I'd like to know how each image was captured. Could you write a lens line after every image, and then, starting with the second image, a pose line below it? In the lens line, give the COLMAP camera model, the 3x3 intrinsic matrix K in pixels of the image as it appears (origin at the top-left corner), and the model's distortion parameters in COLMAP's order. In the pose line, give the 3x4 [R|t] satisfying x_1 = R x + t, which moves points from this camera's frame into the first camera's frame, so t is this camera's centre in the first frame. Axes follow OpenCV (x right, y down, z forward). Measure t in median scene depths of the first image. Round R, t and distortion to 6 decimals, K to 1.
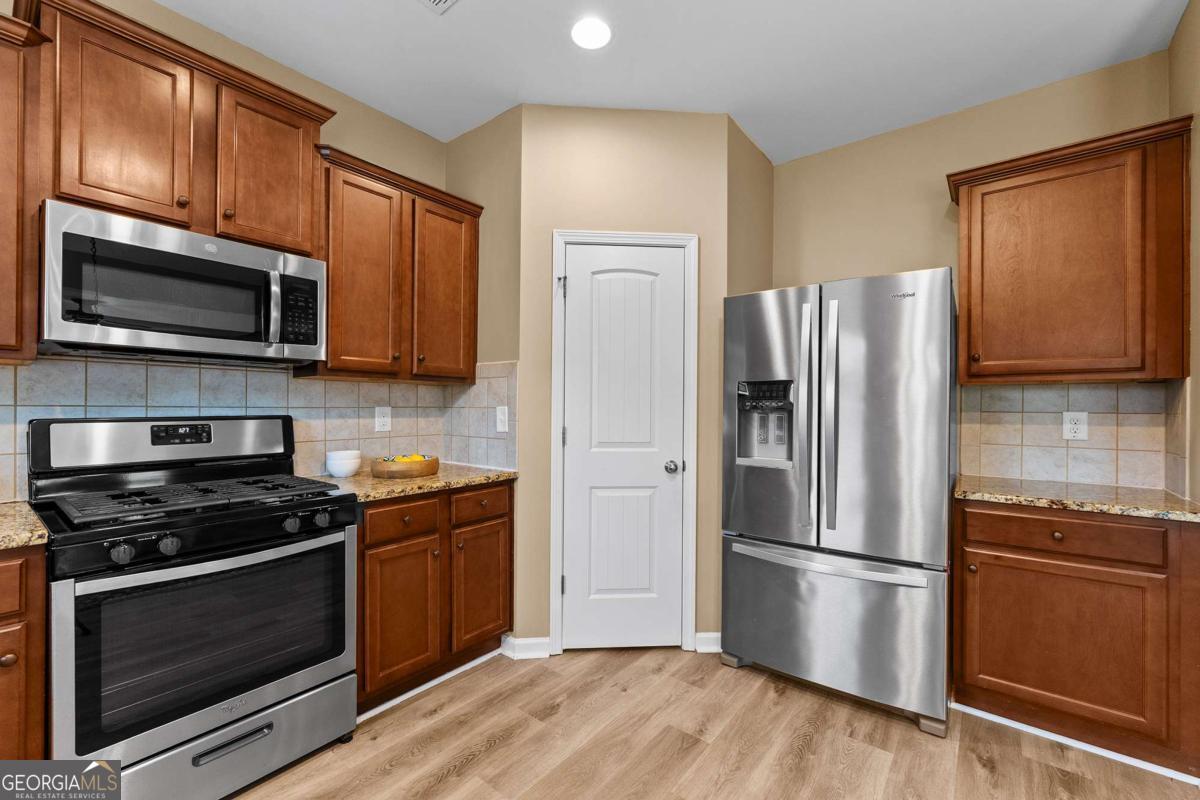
lens RADIAL K [[492.4, 0, 600.0], [0, 492.4, 406.1], [0, 0, 1]] dist [0.000406, 0.000102]
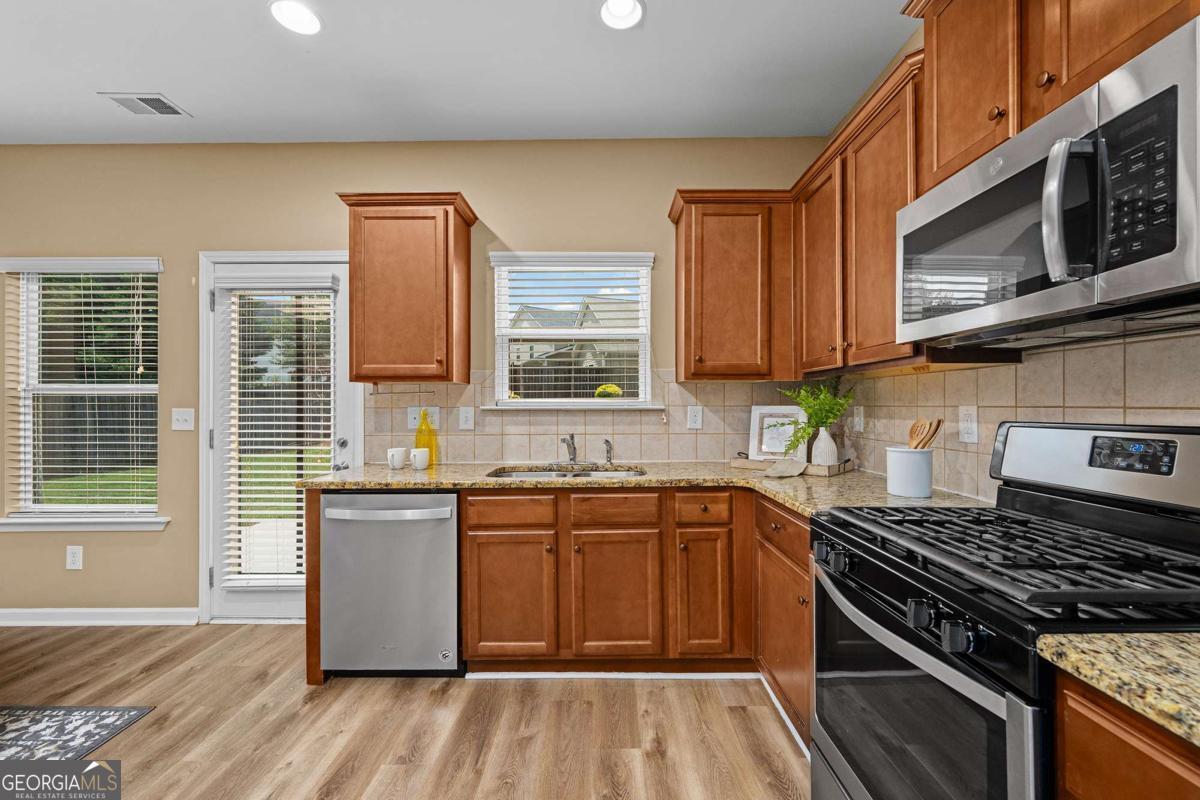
lens RADIAL K [[484.1, 0, 601.9], [0, 484.1, 403.0], [0, 0, 1]] dist [-0.000741, -0.000366]
pose [[-0.784351, -0.007673, -0.620270, 0.015105], [-0.000949, 0.999937, -0.011169, 0.002304], [0.620317, -0.008172, -0.784309, 1.018006]]
